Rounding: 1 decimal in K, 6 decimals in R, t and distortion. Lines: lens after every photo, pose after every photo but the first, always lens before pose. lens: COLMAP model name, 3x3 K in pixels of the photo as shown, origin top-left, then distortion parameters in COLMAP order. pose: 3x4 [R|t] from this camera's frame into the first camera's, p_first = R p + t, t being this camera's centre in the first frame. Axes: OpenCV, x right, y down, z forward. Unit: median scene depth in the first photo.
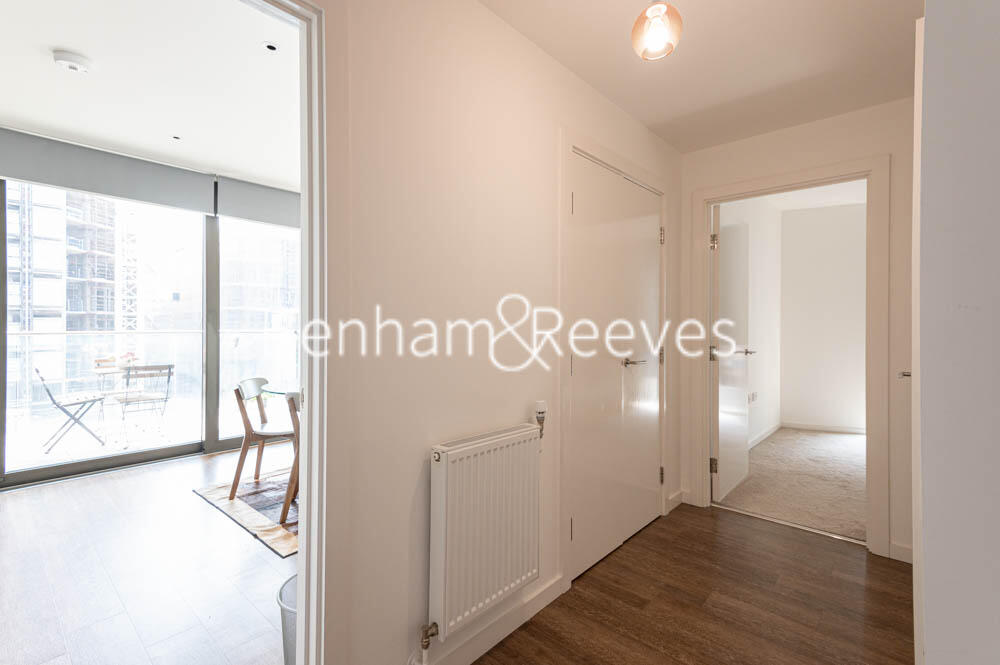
lens RADIAL K [[466.9, 0, 501.2], [0, 466.9, 335.0], [0, 0, 1]] dist [0.034792, -0.003012]
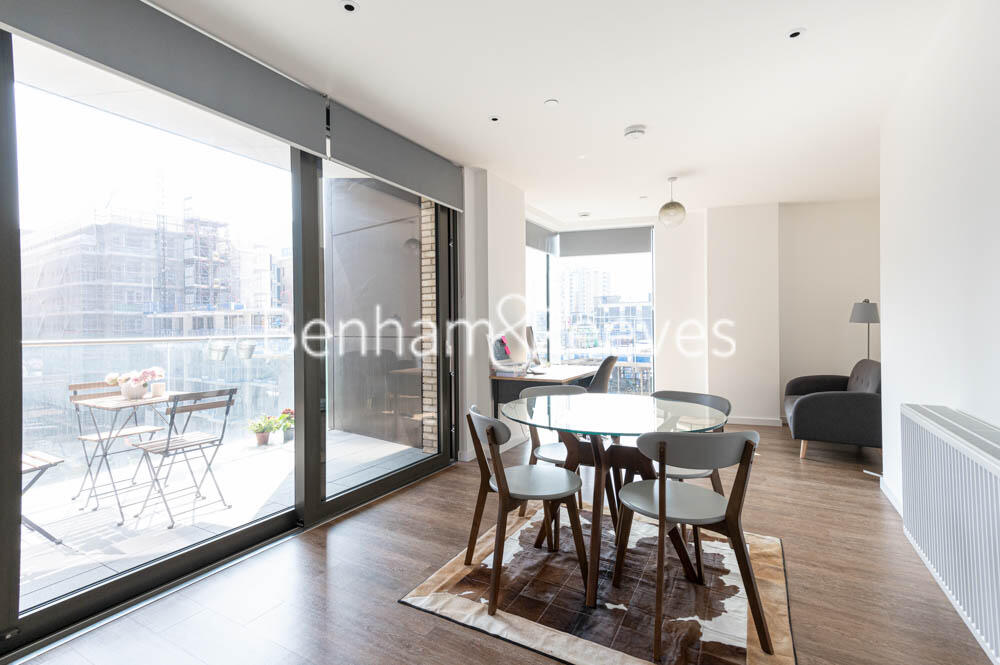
lens RADIAL K [[466.9, 0, 491.5], [0, 466.9, 329.0], [0, 0, 1]] dist [0.034792, -0.003012]
pose [[0.977661, -0.023220, 0.208901, -0.482182], [0.025915, 0.999612, -0.010176, -0.003262], [-0.208584, 0.015362, 0.977884, 0.288820]]
